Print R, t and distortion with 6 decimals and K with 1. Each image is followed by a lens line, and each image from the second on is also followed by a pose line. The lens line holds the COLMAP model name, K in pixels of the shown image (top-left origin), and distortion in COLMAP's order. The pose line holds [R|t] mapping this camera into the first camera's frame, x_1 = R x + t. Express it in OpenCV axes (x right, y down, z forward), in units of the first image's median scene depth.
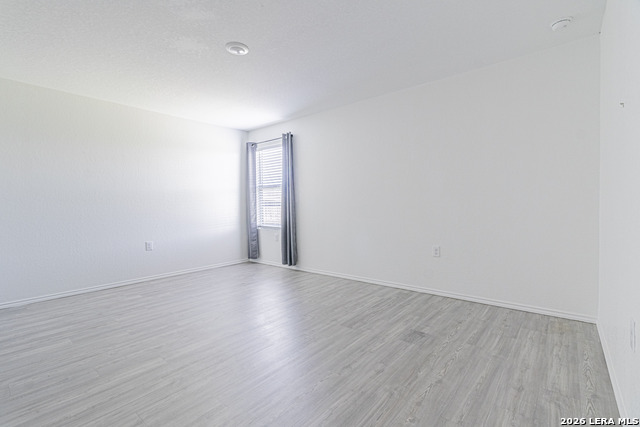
lens RADIAL K [[296.1, 0, 323.6], [0, 296.1, 213.2], [0, 0, 1]] dist [0.003899, 0.000318]
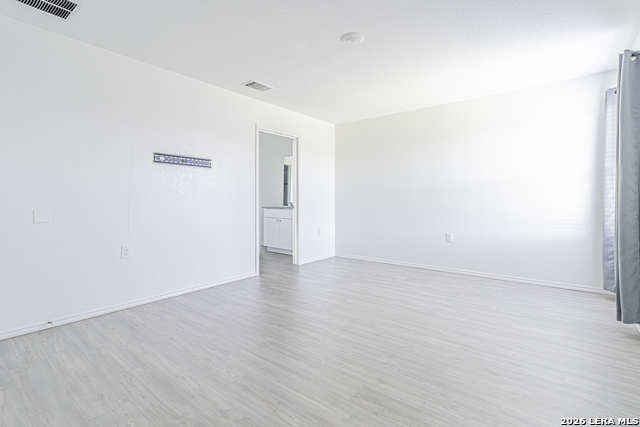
lens RADIAL K [[308.1, 0, 318.6], [0, 308.1, 199.3], [0, 0, 1]] dist [0.017906, 0.000160]
pose [[0.002038, 0.013321, -0.999909, 0.379589], [-0.024262, 0.999618, 0.013268, -0.018452], [0.999704, 0.024233, 0.002361, 0.465519]]
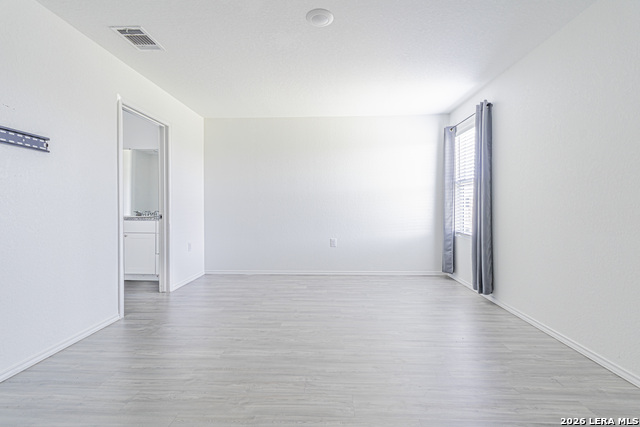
lens RADIAL K [[301.2, 0, 321.4], [0, 301.2, 205.1], [0, 0, 1]] dist [0.010785, -0.000080]
pose [[0.600229, 0.009558, -0.799771, 0.211226], [-0.029106, 0.999527, -0.009899, -0.010323], [0.799298, 0.029220, 0.600224, 0.260292]]
